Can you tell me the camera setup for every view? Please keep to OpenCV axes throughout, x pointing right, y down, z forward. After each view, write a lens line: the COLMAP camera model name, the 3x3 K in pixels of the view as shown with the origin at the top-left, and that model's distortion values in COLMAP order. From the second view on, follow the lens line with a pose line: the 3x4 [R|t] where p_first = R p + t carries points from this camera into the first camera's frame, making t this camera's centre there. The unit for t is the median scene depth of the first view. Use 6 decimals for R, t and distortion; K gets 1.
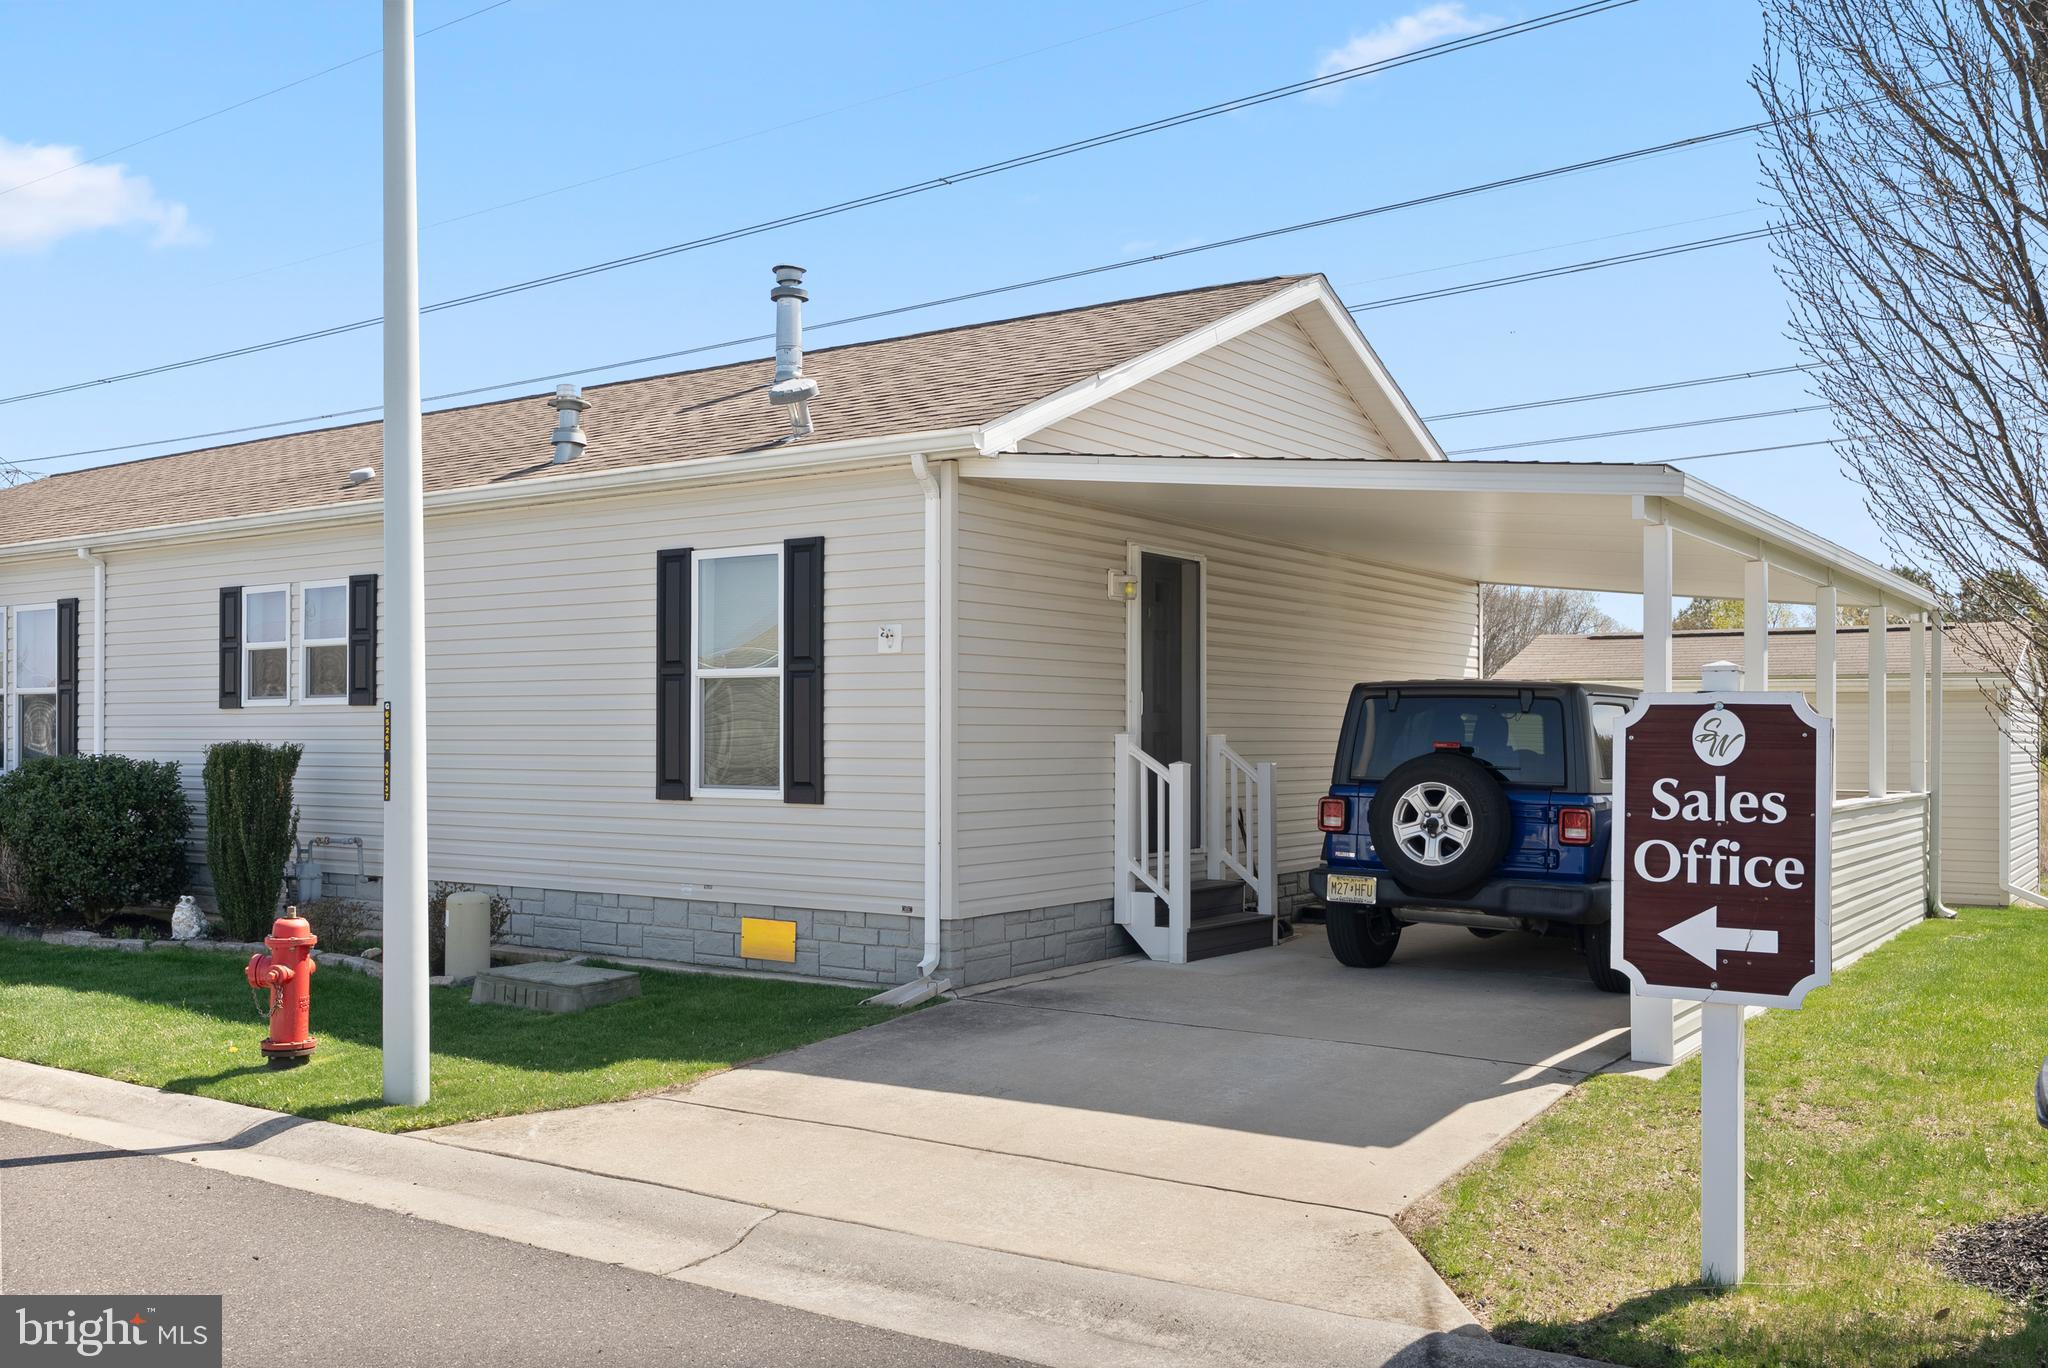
lens RADIAL K [[1754.8, 0, 1045.9], [0, 1754.8, 724.8], [0, 0, 1]] dist [0.003180, 0.006561]
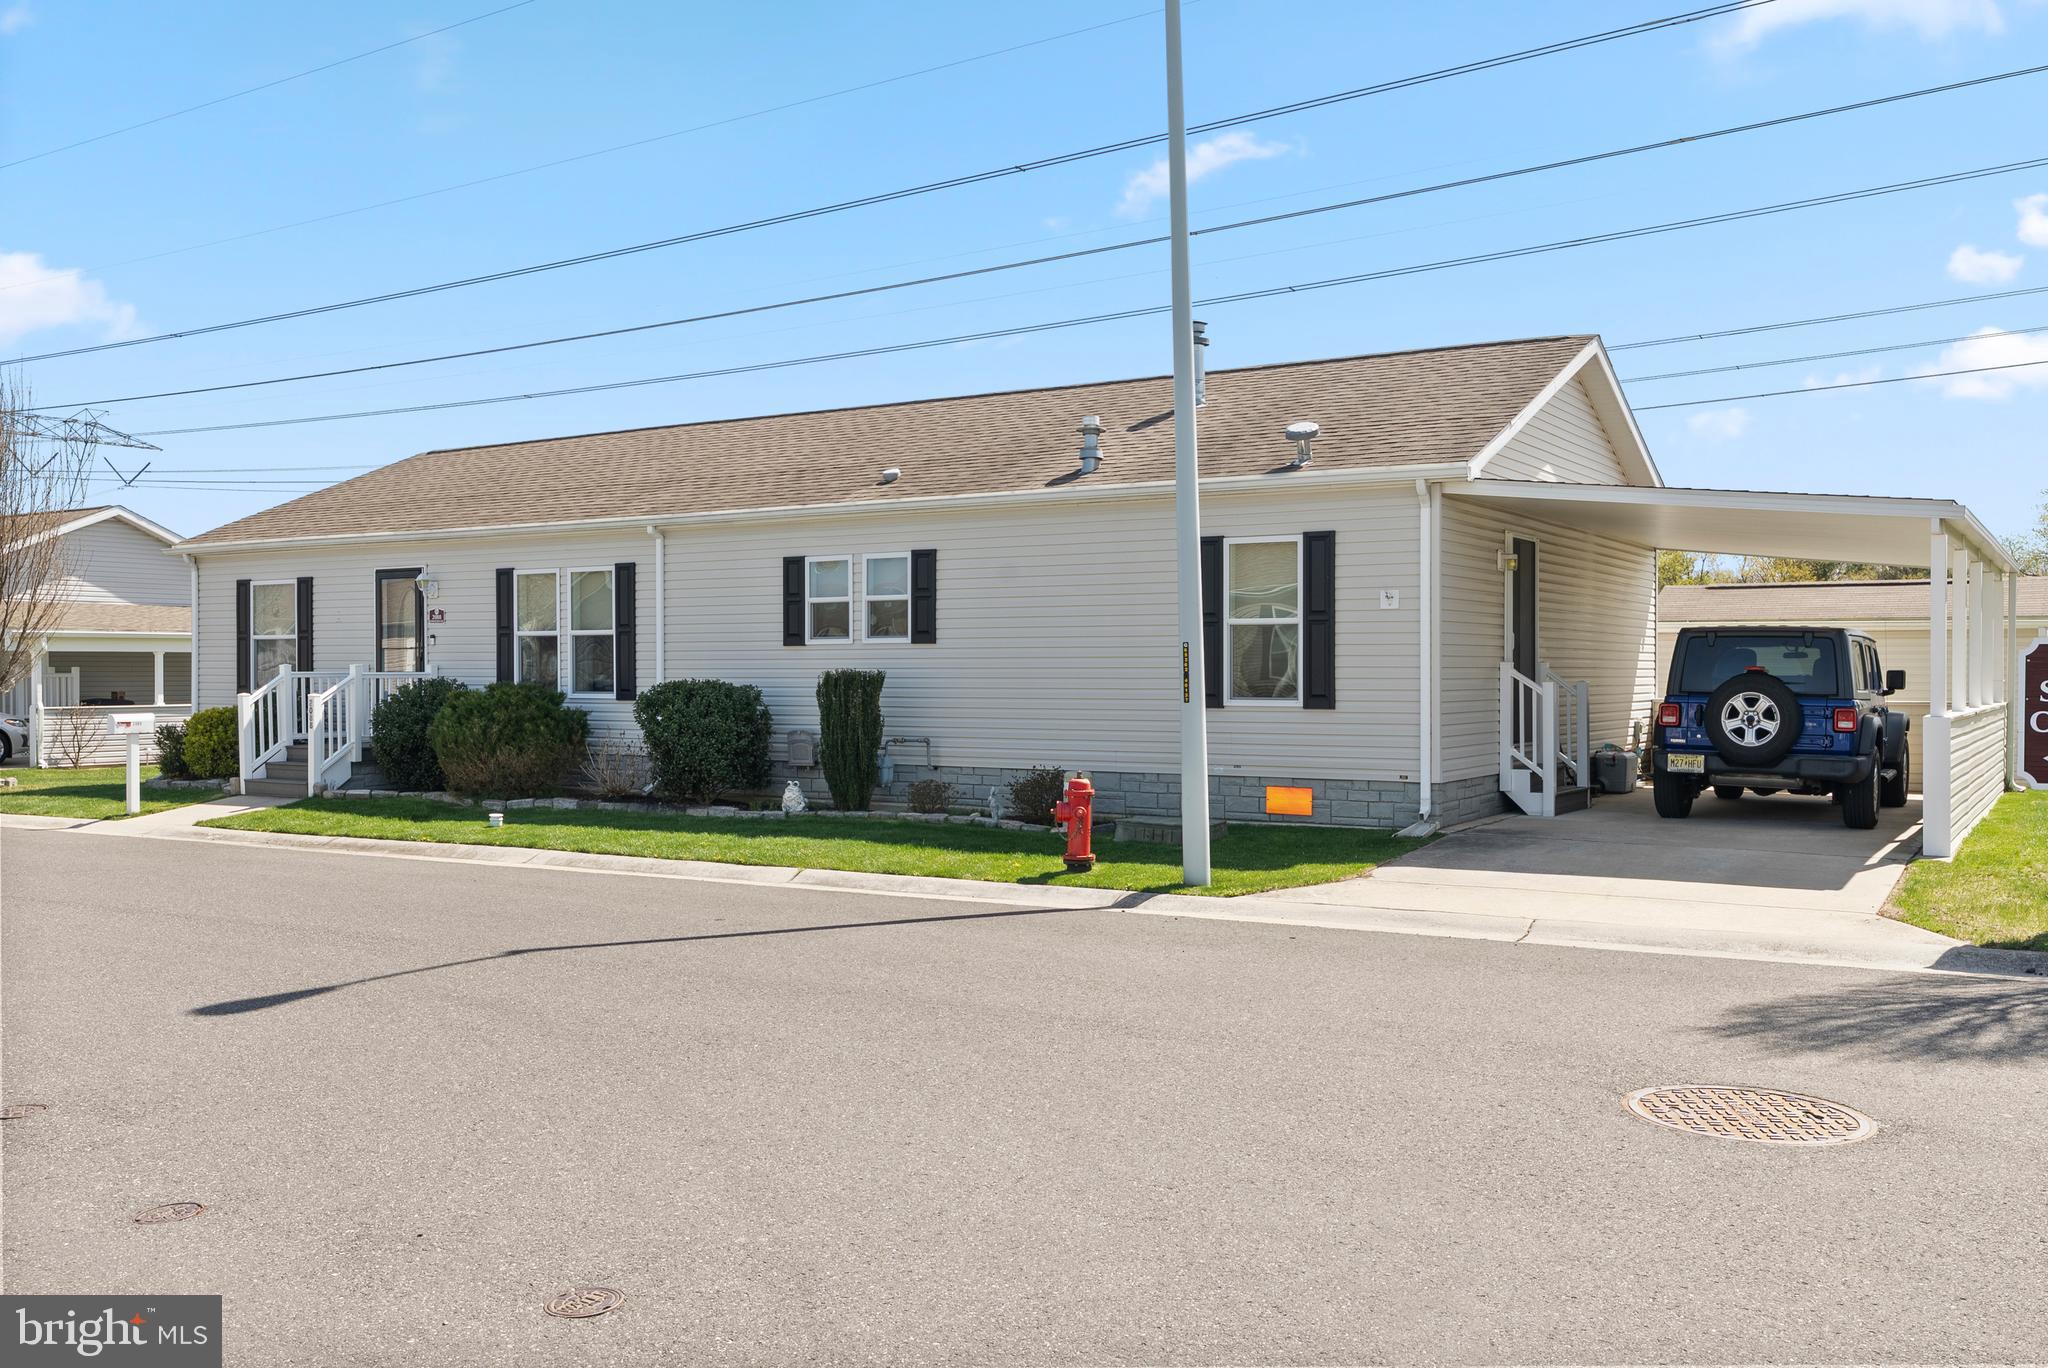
lens RADIAL K [[1754.8, 0, 1022.0], [0, 1754.8, 685.2], [0, 0, 1]] dist [0.003180, 0.006561]
pose [[0.998933, -0.003274, 0.046067, -0.435881], [0.002561, 0.999876, 0.015529, 0.000686], [-0.046112, -0.015394, 0.998818, -0.456946]]
